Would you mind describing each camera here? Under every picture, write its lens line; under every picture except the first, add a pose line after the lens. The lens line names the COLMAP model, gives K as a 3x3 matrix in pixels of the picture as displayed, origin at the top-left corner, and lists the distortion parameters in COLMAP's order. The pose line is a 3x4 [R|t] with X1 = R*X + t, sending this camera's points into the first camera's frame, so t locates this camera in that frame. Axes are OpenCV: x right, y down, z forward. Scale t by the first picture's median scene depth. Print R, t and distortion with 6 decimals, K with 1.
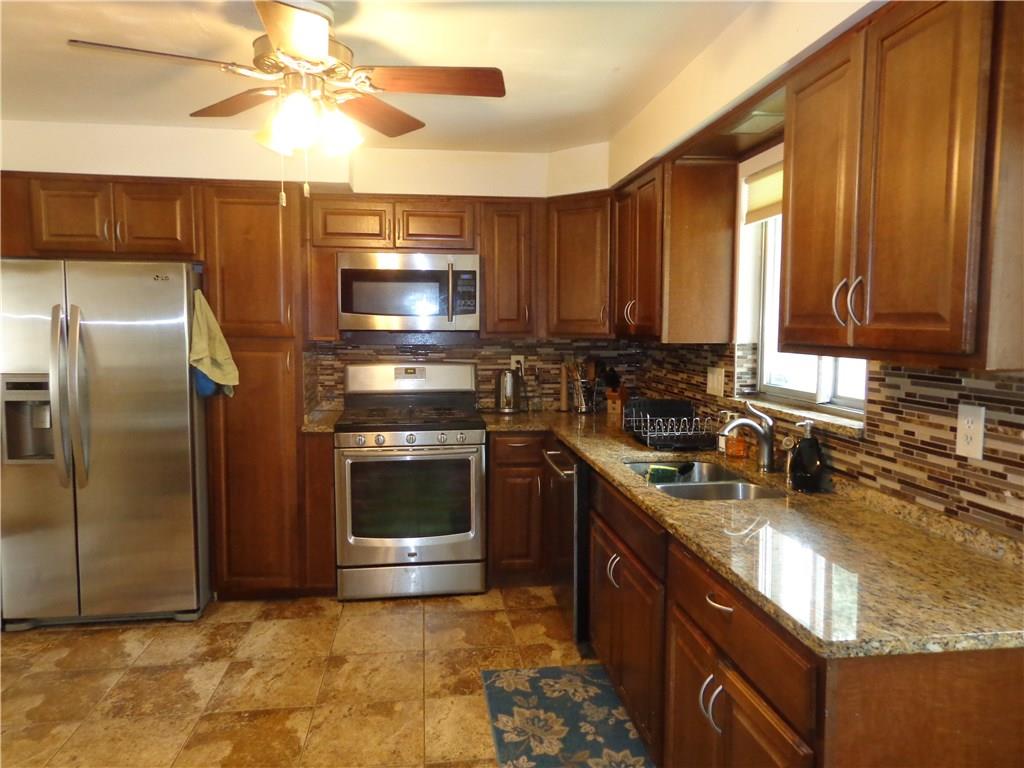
lens RADIAL K [[723.4, 0, 510.3], [0, 723.4, 383.3], [0, 0, 1]] dist [-0.000704, 0.004915]
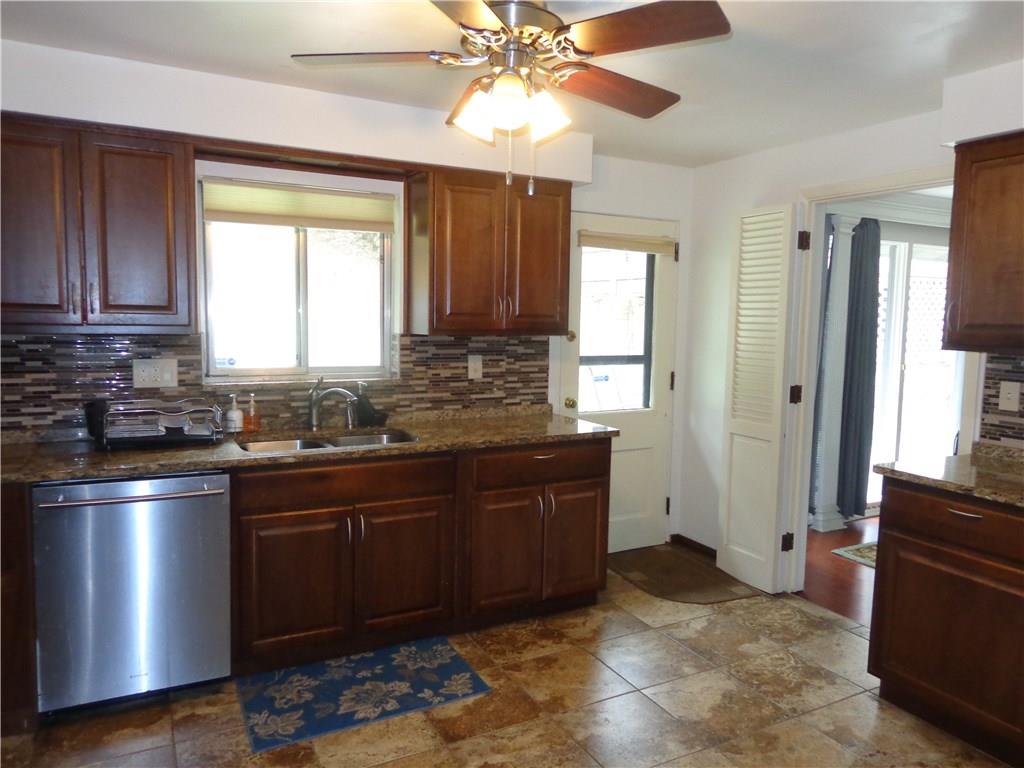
lens RADIAL K [[723.4, 0, 509.9], [0, 723.4, 383.6], [0, 0, 1]] dist [-0.000704, 0.004915]
pose [[-0.366454, -0.086251, 0.926430, -1.199722], [0.061783, 0.991241, 0.116723, -0.110614], [-0.928383, 0.100012, -0.357915, 1.398669]]
